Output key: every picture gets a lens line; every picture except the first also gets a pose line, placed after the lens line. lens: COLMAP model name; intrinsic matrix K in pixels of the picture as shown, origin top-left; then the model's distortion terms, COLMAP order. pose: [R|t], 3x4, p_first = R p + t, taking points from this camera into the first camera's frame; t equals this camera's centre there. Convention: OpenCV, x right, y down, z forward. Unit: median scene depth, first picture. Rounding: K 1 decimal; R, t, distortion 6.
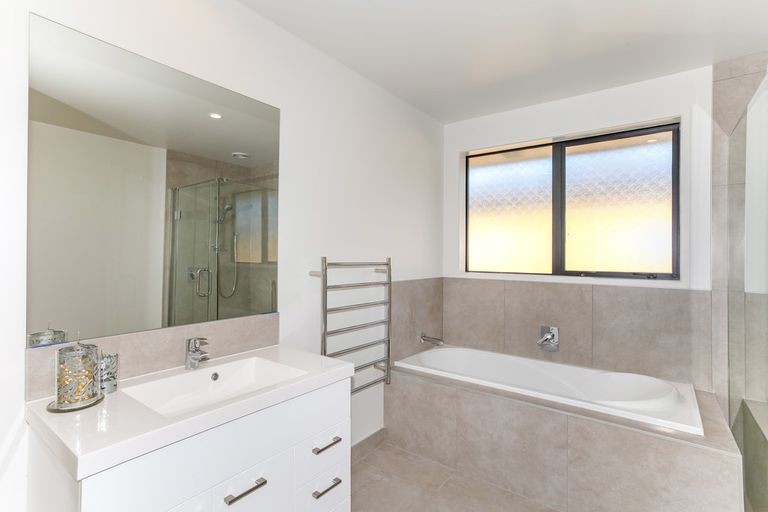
lens RADIAL K [[369.8, 0, 382.8], [0, 369.8, 259.6], [0, 0, 1]] dist [0.014174, 0.003912]
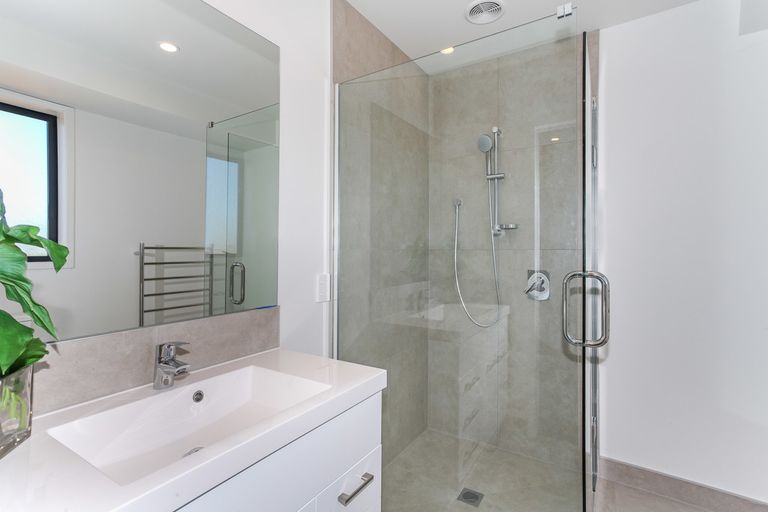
lens RADIAL K [[369.8, 0, 388.1], [0, 369.8, 251.7], [0, 0, 1]] dist [0.014174, 0.003912]
pose [[0.998250, -0.009962, 0.058295, -0.118250], [0.010611, 0.999885, -0.010830, 0.045120], [-0.058180, 0.011429, 0.998241, 0.246841]]
